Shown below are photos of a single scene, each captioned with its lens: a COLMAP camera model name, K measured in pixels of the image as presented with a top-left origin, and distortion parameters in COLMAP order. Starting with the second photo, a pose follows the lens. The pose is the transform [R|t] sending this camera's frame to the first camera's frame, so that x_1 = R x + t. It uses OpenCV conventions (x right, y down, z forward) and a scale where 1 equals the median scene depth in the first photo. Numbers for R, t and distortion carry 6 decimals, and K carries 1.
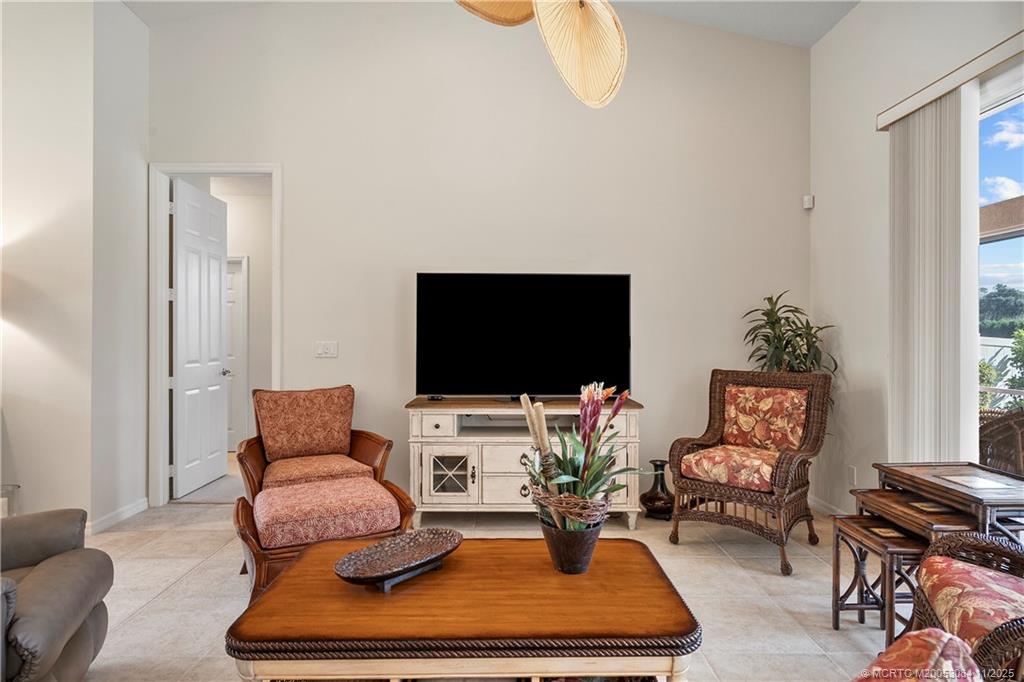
lens RADIAL K [[597.1, 0, 510.4], [0, 597.1, 338.8], [0, 0, 1]] dist [0.002969, -0.000012]
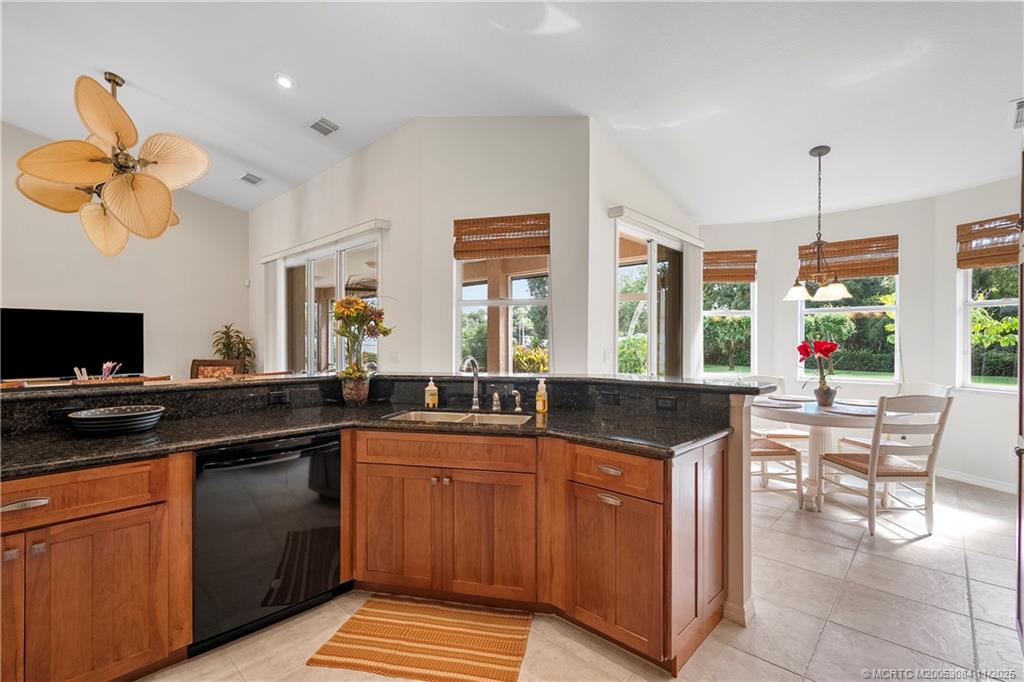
lens RADIAL K [[462.7, 0, 513.3], [0, 462.7, 341.0], [0, 0, 1]] dist [-0.004781, 0.000289]
pose [[0.690114, -0.001100, 0.723700, -0.061389], [0.003582, 0.999992, -0.001895, -0.007493], [-0.723692, 0.003900, 0.690112, -0.951173]]
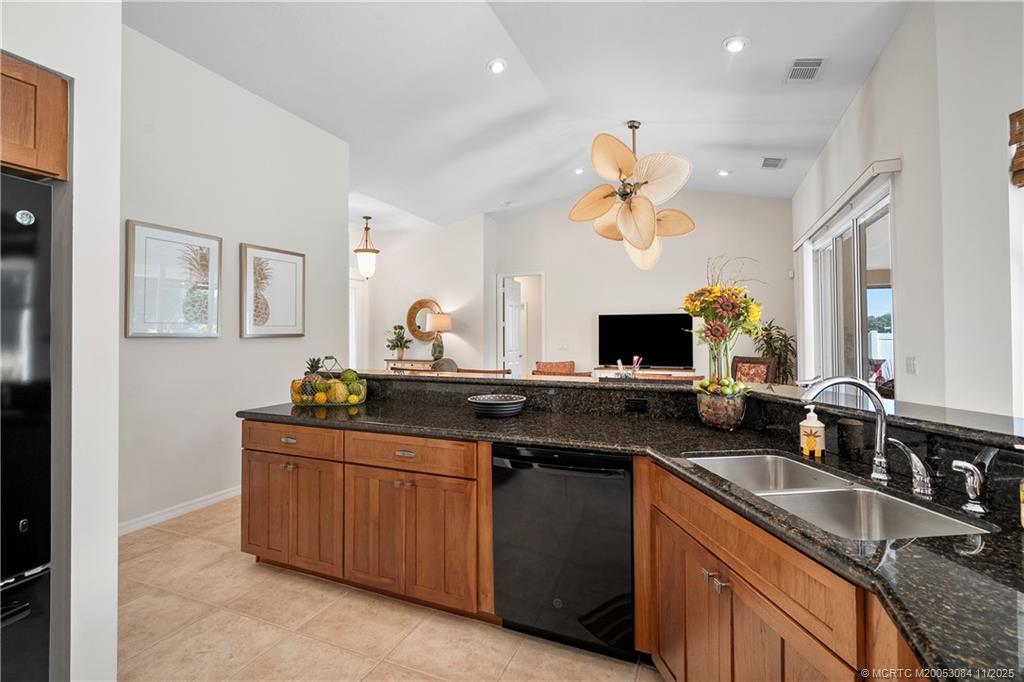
lens RADIAL K [[462.7, 0, 513.2], [0, 462.7, 327.0], [0, 0, 1]] dist [-0.004781, 0.000289]
pose [[0.918291, -0.011375, -0.395743, 0.269751], [0.002151, 0.999716, -0.023744, -0.015672], [0.395900, 0.020953, 0.918054, -0.872948]]
